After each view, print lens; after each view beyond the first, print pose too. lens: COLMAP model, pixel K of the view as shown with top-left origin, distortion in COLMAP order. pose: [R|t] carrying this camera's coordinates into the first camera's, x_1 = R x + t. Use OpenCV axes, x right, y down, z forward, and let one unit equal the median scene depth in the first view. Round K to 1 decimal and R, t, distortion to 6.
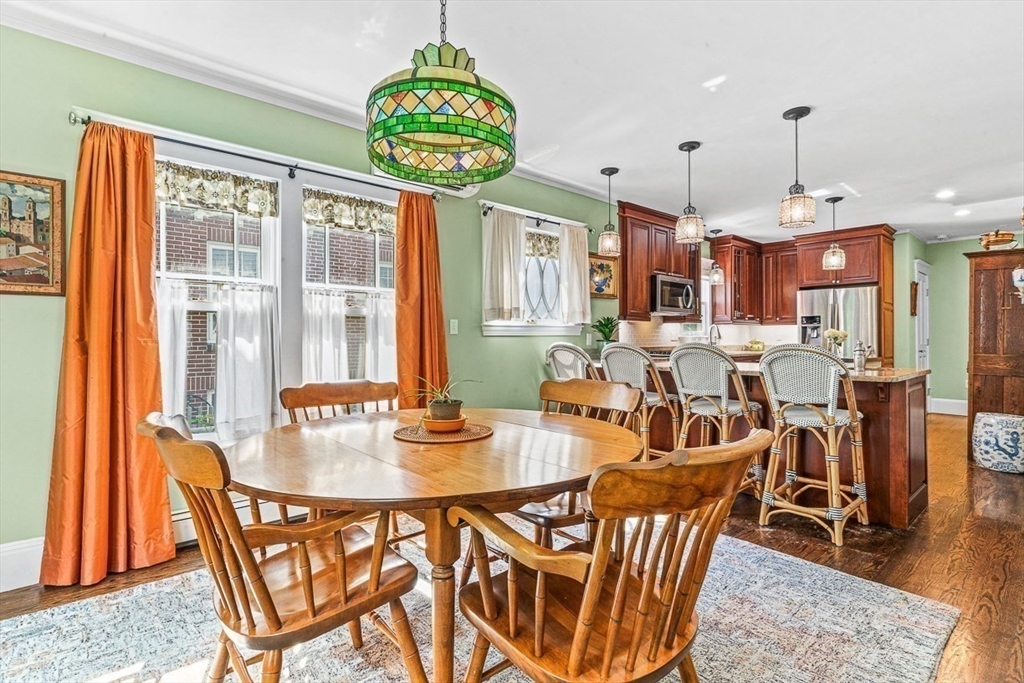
lens RADIAL K [[473.4, 0, 508.6], [0, 473.4, 337.8], [0, 0, 1]] dist [0.000319, -0.000371]
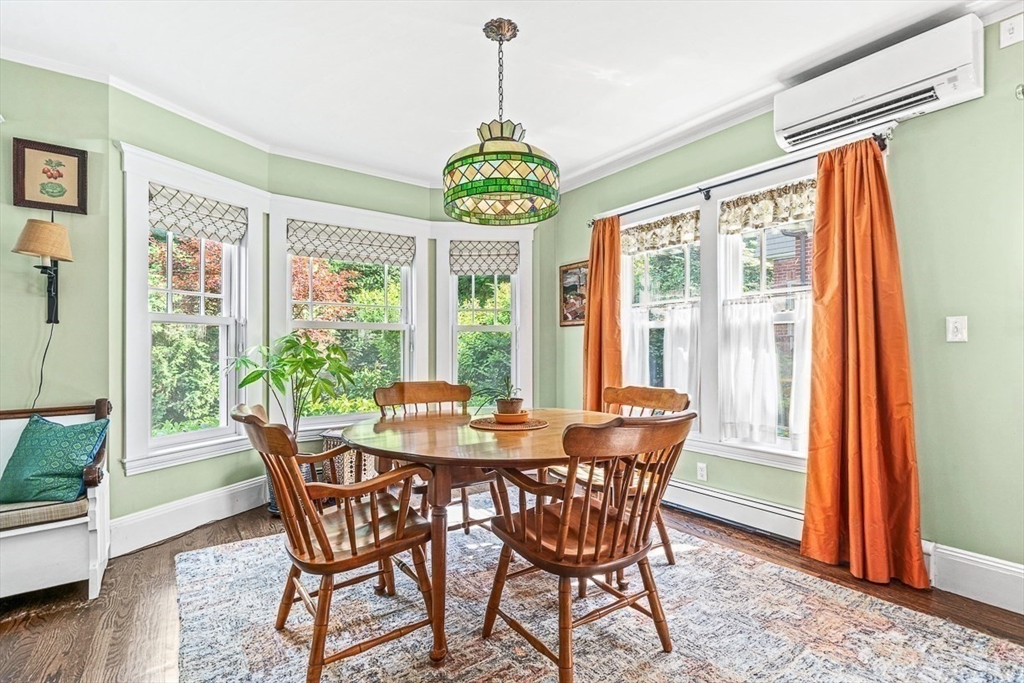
lens RADIAL K [[473.4, 0, 508.2], [0, 473.4, 344.9], [0, 0, 1]] dist [0.000319, -0.000371]
pose [[-0.068278, -0.012459, -0.997589, 0.637291], [-0.002971, 0.999920, -0.012285, 0.006850], [0.997662, 0.002125, -0.068310, 0.618892]]
